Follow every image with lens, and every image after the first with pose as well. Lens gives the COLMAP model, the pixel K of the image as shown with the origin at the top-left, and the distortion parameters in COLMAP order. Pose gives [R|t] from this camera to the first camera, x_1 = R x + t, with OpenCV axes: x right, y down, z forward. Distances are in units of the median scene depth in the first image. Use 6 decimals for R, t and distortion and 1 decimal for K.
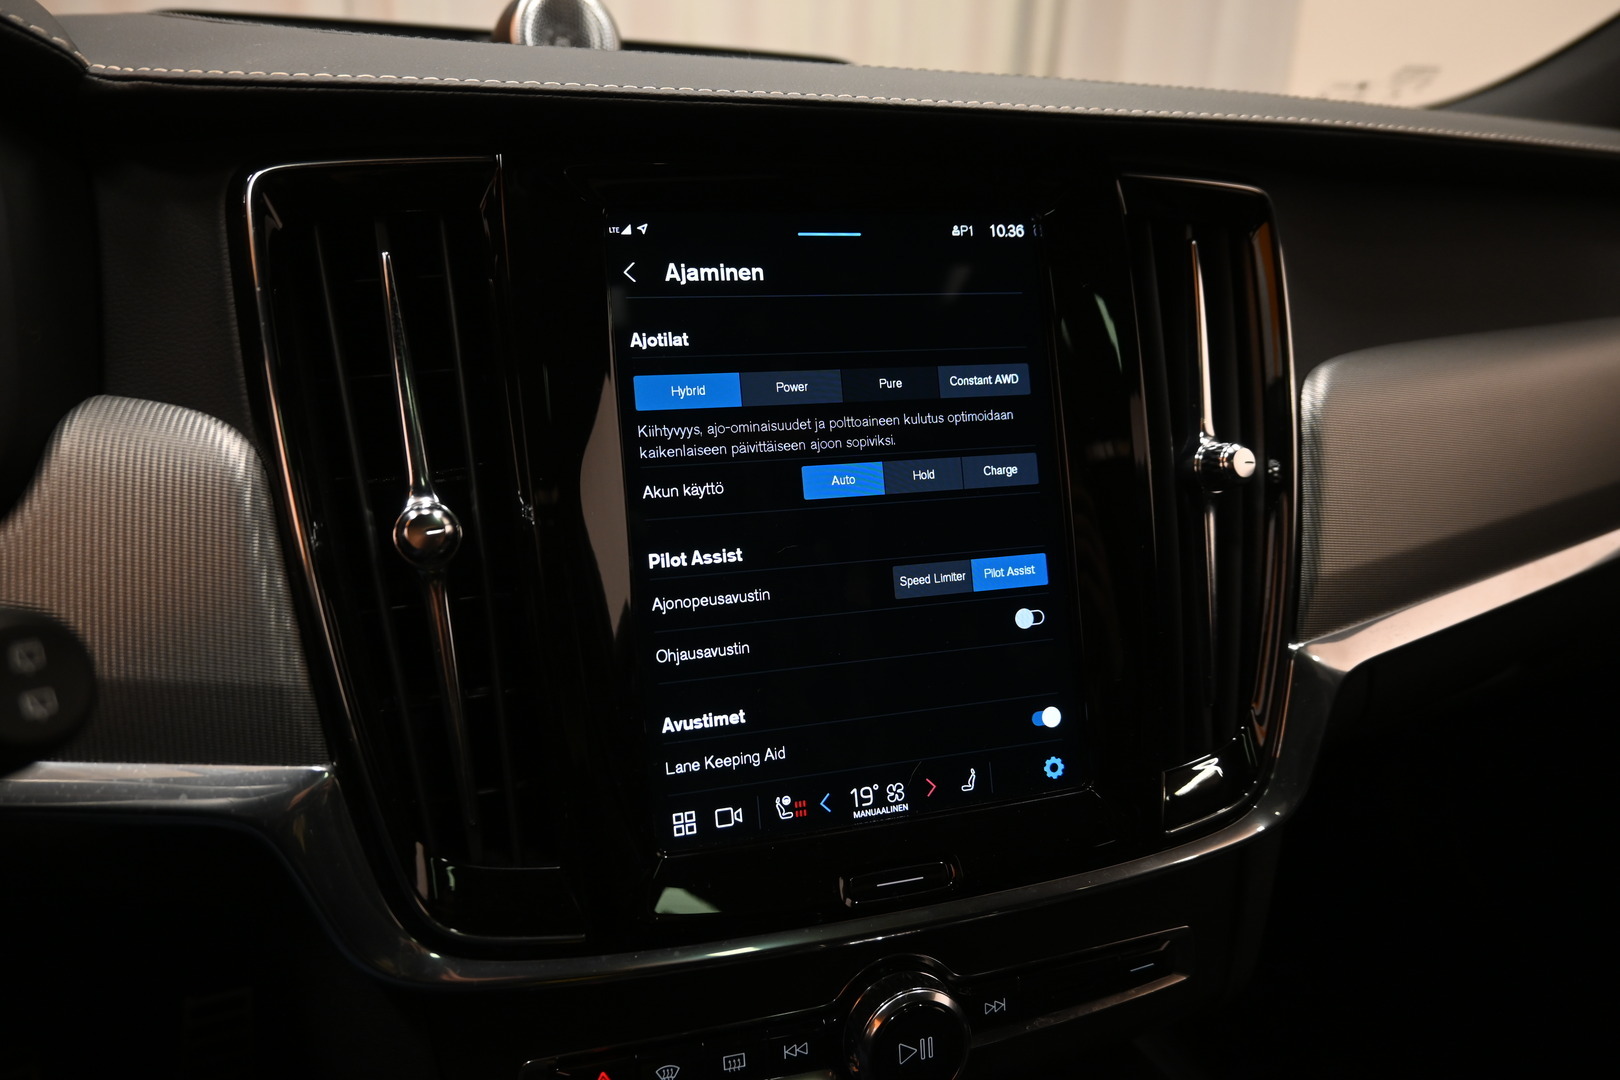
lens RADIAL K [[1106.5, 0, 810.0], [0, 1106.5, 540.0], [0, 0, 1]] dist [0.001038, -0.002698]
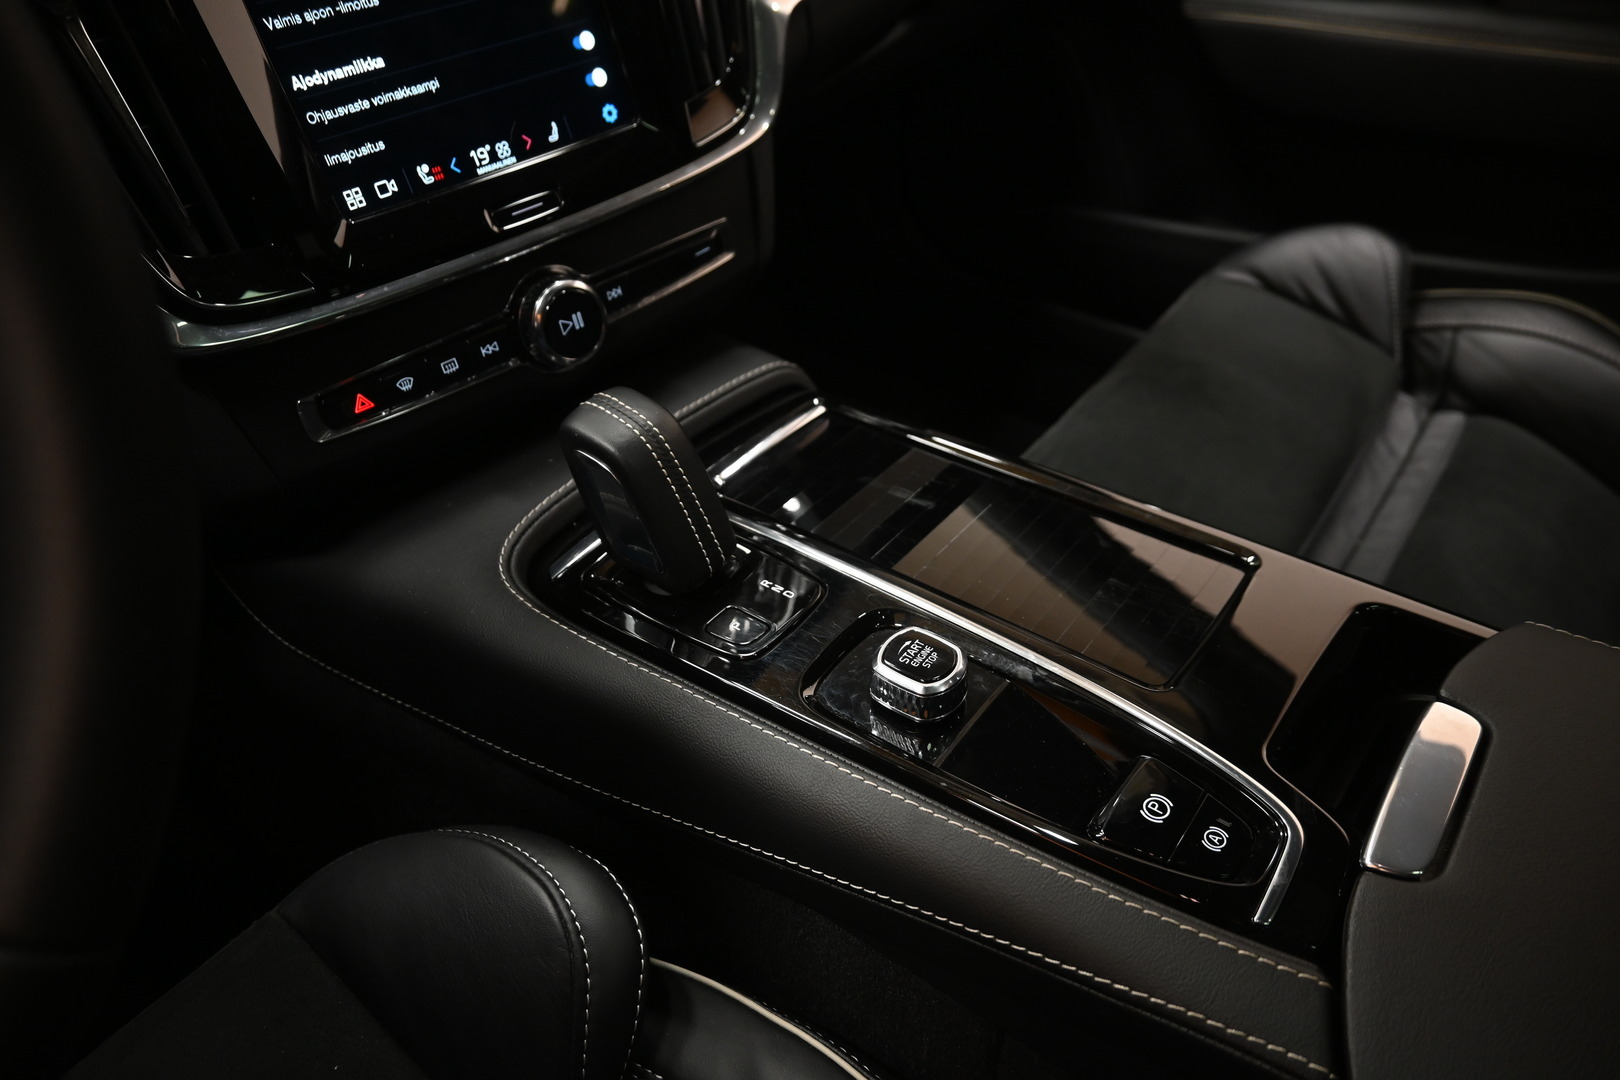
lens RADIAL K [[1106.5, 0, 810.0], [0, 1106.5, 540.0], [0, 0, 1]] dist [0.001038, -0.002698]
pose [[0.883278, -0.331857, 0.331197, -0.202001], [0.181939, 0.893655, 0.410219, 0.176803], [-0.432110, -0.302080, 0.849723, -0.450854]]
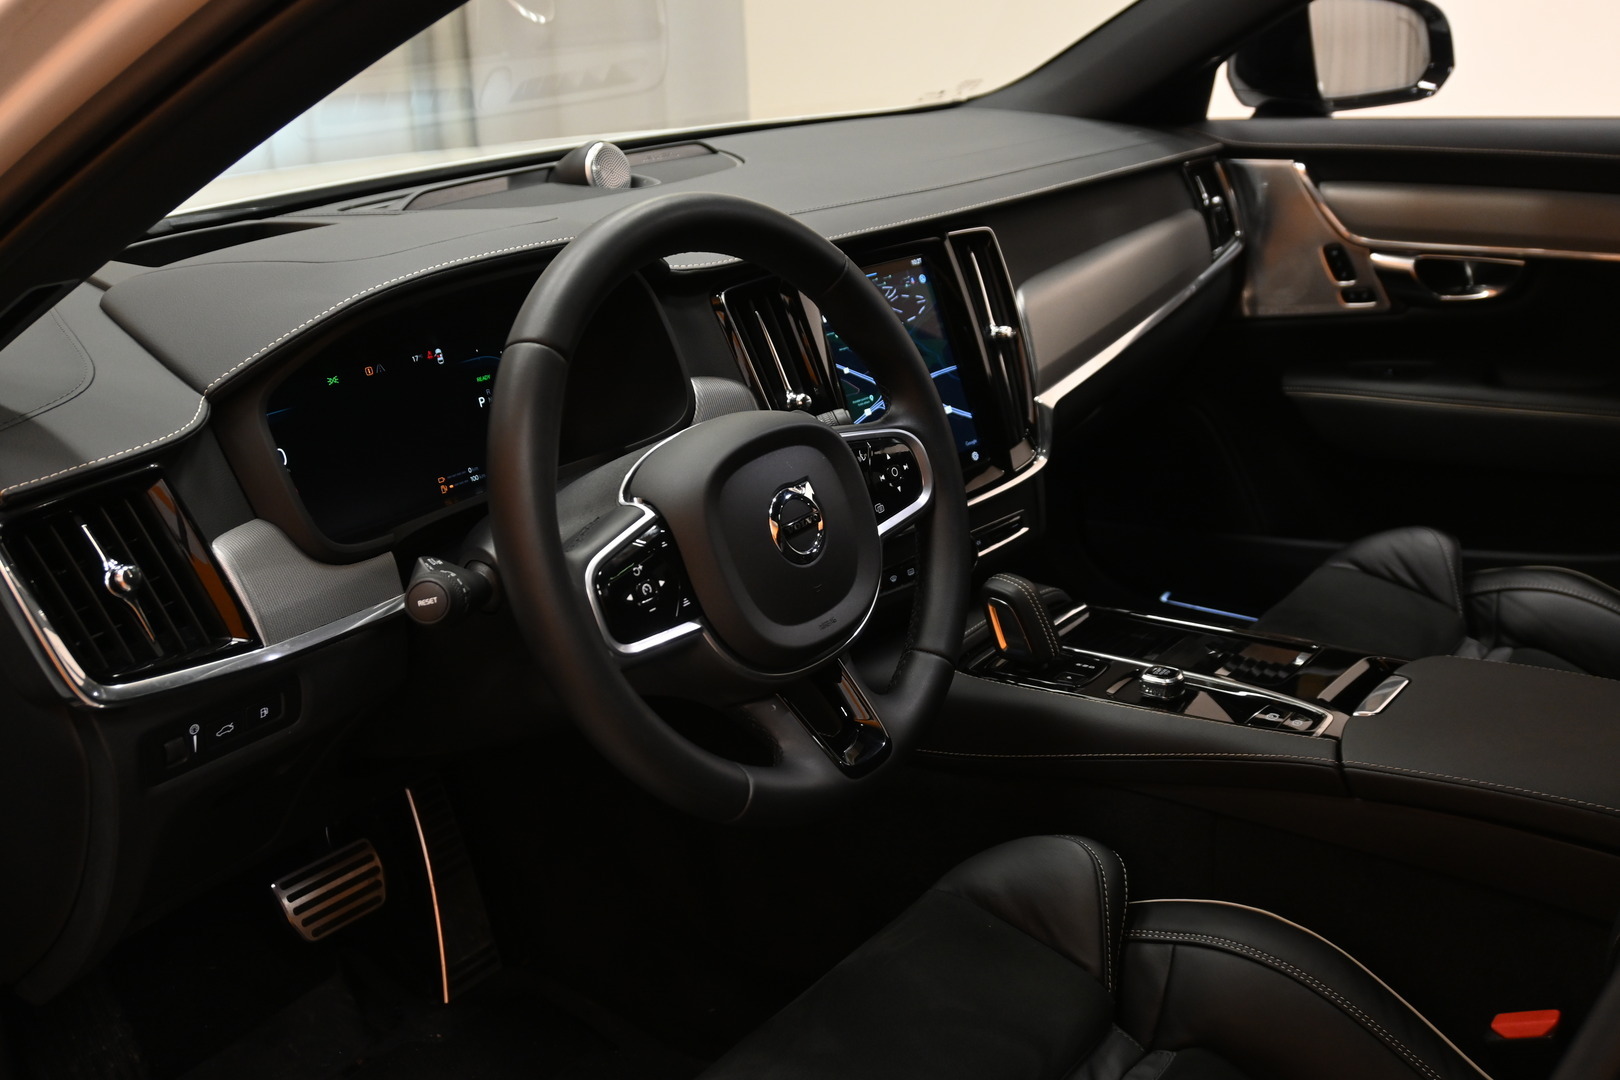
lens RADIAL K [[1603.5, 0, 810.0], [0, 1603.5, 540.0], [0, 0, 1]] dist [-0.000174, -0.003259]
pose [[0.891238, -0.222463, 0.395228, -1.900101], [0.210826, 0.974774, 0.073262, 0.037255], [-0.401557, 0.018030, 0.915657, -2.653841]]
